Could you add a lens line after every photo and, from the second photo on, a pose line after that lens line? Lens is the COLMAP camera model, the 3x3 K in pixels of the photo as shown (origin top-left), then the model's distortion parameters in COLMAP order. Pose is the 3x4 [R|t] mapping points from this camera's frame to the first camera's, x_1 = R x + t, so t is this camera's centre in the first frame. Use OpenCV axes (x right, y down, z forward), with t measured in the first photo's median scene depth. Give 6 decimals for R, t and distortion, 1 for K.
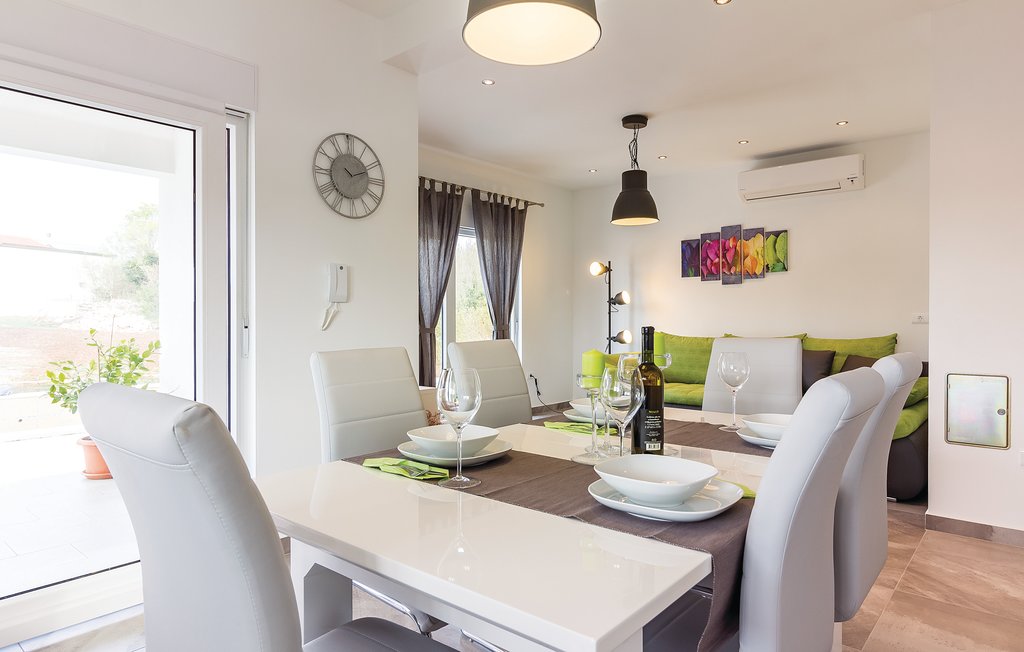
lens RADIAL K [[615.8, 0, 512.0], [0, 615.8, 326.0], [0, 0, 1]] dist [-0.000024, -0.000369]
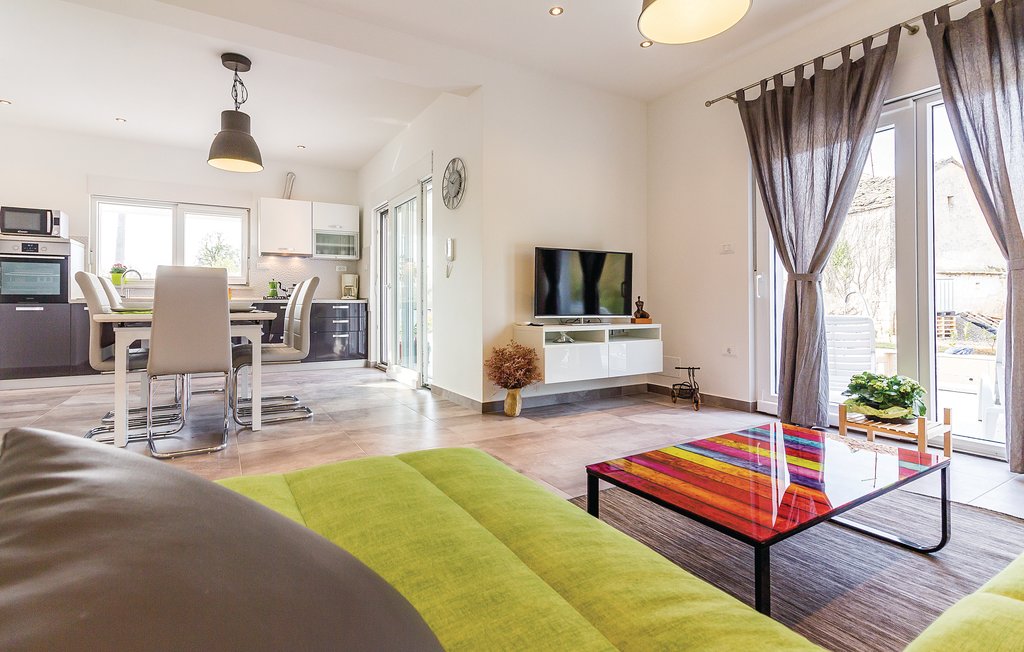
lens RADIAL K [[478.2, 0, 514.1], [0, 478.2, 337.0], [0, 0, 1]] dist [-0.000955, 0.000609]
pose [[-0.317018, 0.066856, -0.946060, 0.246976], [-0.014957, 0.997036, 0.075471, 0.019530], [0.948302, 0.038076, -0.315078, 0.411859]]
